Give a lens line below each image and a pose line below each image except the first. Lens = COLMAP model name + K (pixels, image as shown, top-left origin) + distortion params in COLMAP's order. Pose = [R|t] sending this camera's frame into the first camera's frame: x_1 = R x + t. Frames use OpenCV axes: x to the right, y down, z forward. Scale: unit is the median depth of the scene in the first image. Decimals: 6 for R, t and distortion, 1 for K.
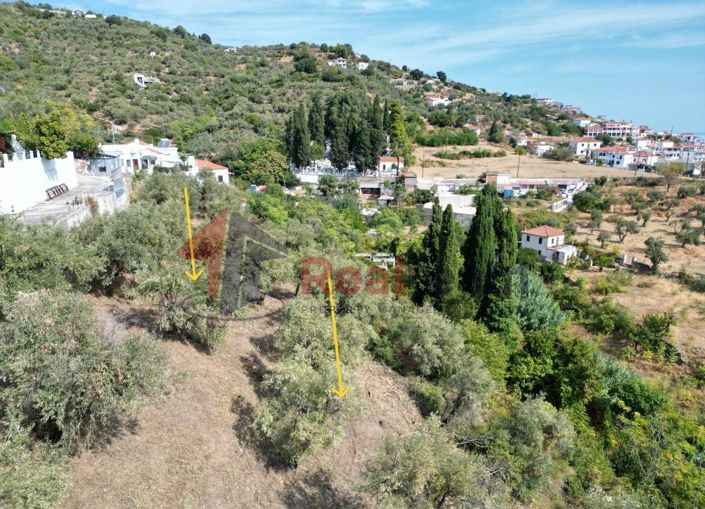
lens RADIAL K [[489.9, 0, 353.5], [0, 489.9, 263.1], [0, 0, 1]] dist [0.081924, -0.081934]
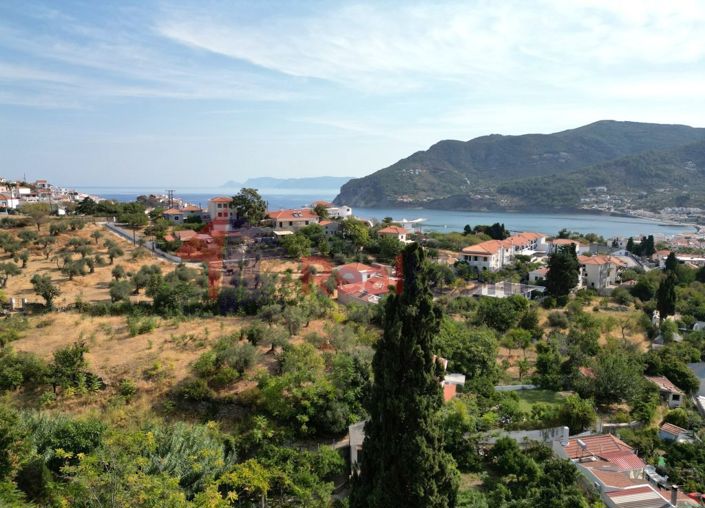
lens RADIAL K [[489.9, 0, 353.5], [0, 489.9, 262.6], [0, 0, 1]] dist [0.081924, -0.081934]
pose [[0.426672, -0.142540, 0.893103, 0.017490], [0.235206, 0.971011, 0.042607, 0.018281], [-0.873286, 0.191884, 0.447830, 0.049690]]
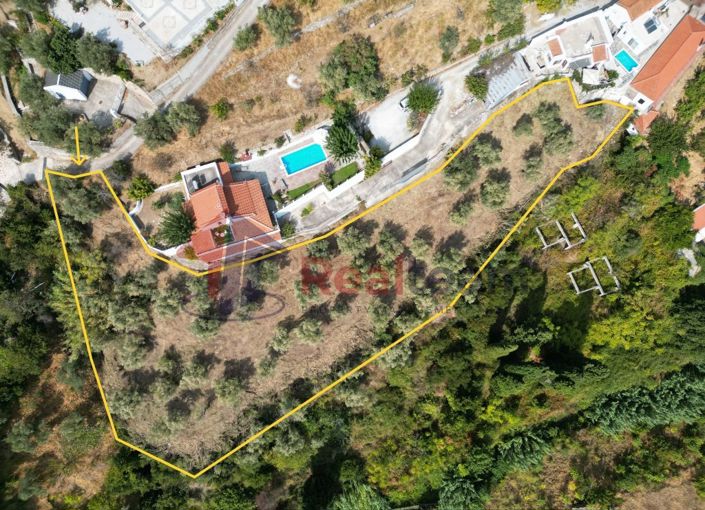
lens RADIAL K [[489.9, 0, 353.5], [0, 489.9, 263.6], [0, 0, 1]] dist [0.081924, -0.081934]
pose [[0.284495, 0.937682, -0.199539, 0.045471], [-0.253460, 0.274302, 0.927640, -0.548427], [0.924565, -0.213334, 0.315703, 0.044952]]
